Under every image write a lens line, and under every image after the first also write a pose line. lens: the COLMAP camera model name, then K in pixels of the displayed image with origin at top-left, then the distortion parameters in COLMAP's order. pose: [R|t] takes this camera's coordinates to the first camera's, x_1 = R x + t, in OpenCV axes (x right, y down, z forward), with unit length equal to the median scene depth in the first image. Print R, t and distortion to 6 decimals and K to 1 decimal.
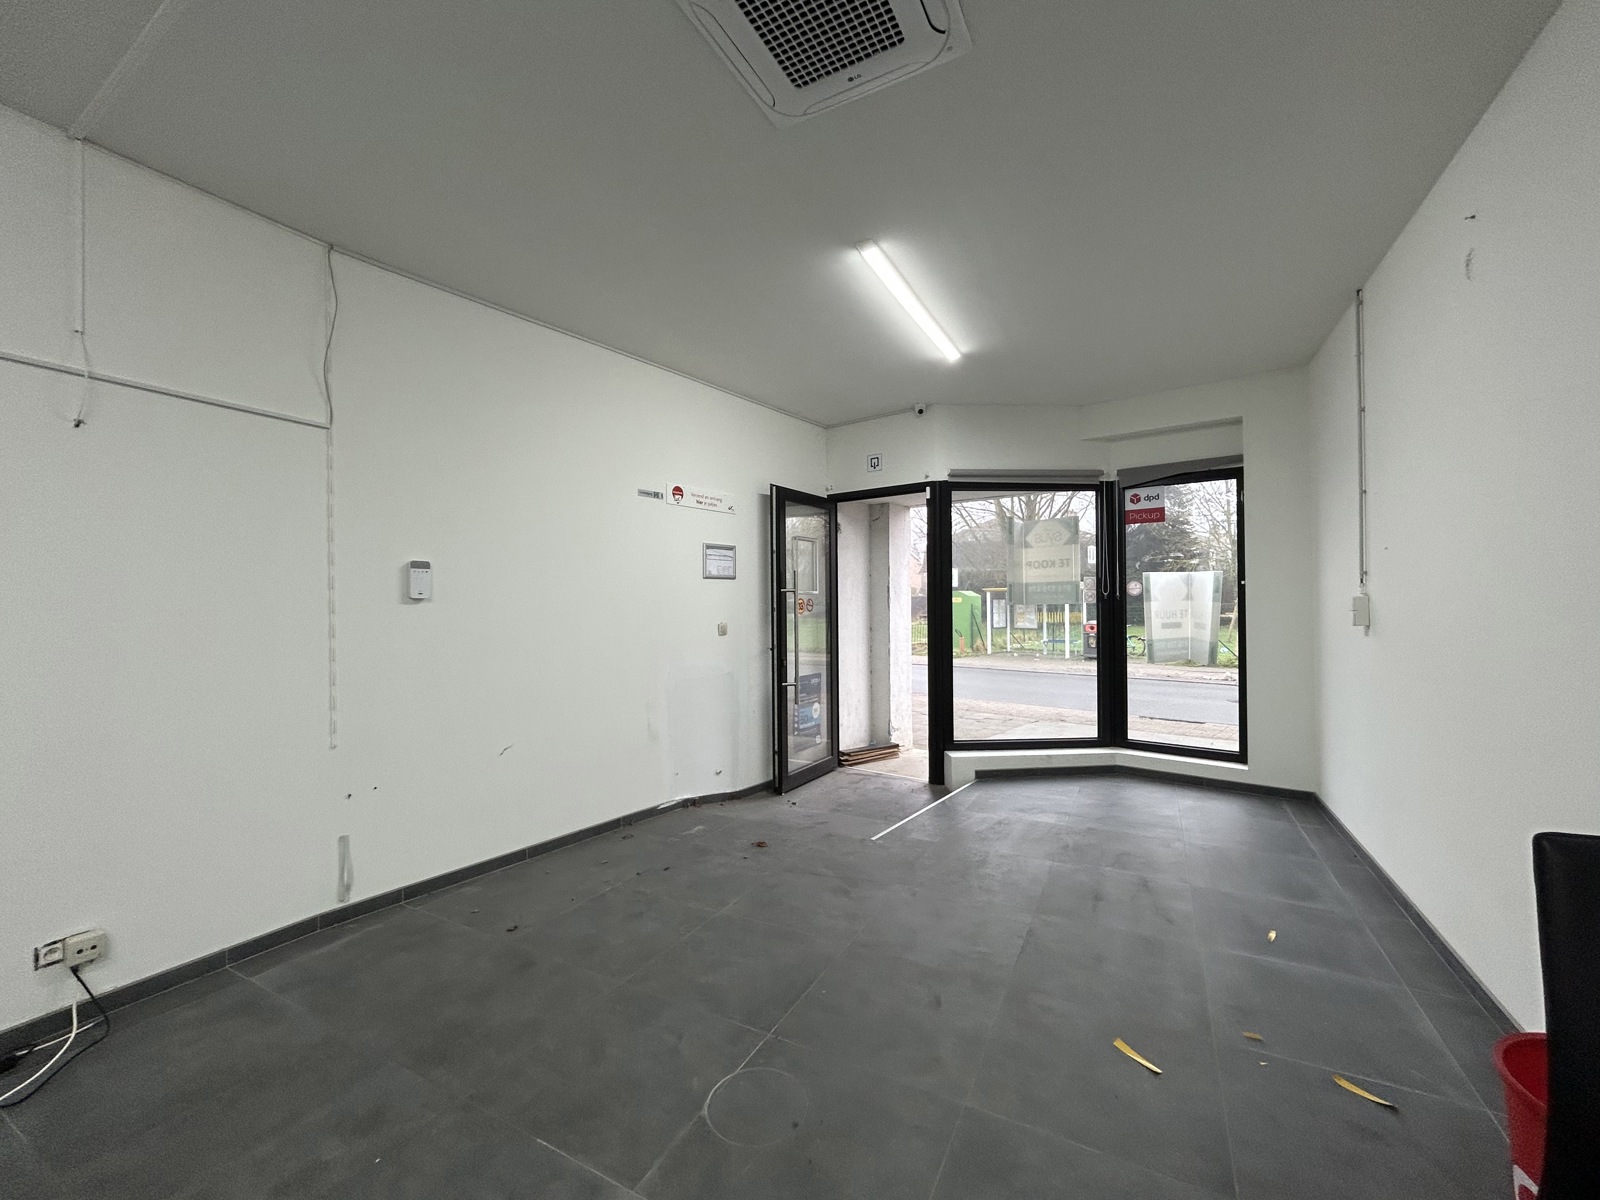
lens RADIAL K [[644.7, 0, 797.4], [0, 644.7, 596.7], [0, 0, 1]] dist [-0.001444, 0.000015]
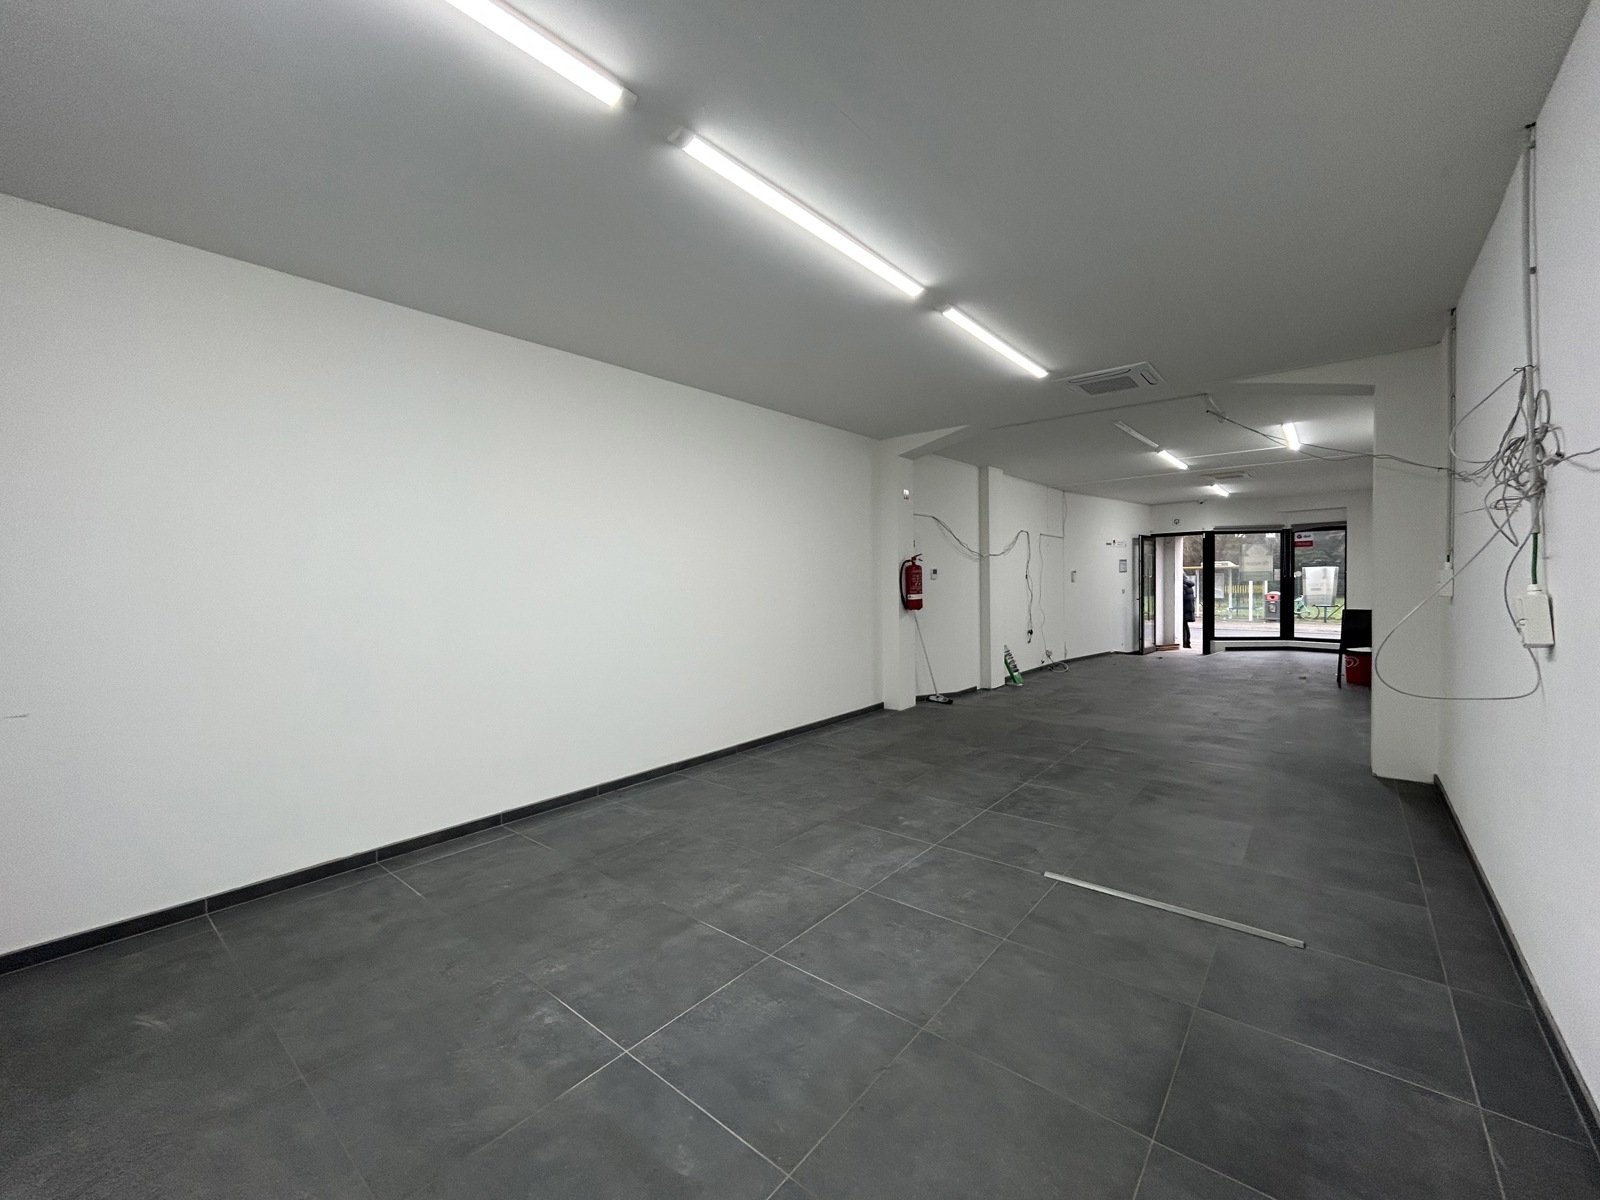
lens RADIAL K [[644.7, 0, 804.3], [0, 644.7, 594.0], [0, 0, 1]] dist [-0.001444, 0.000015]
pose [[0.981320, -0.002480, -0.192368, -0.807184], [0.008710, 0.999464, 0.031548, -0.029805], [0.192187, -0.032634, 0.980816, -1.679819]]
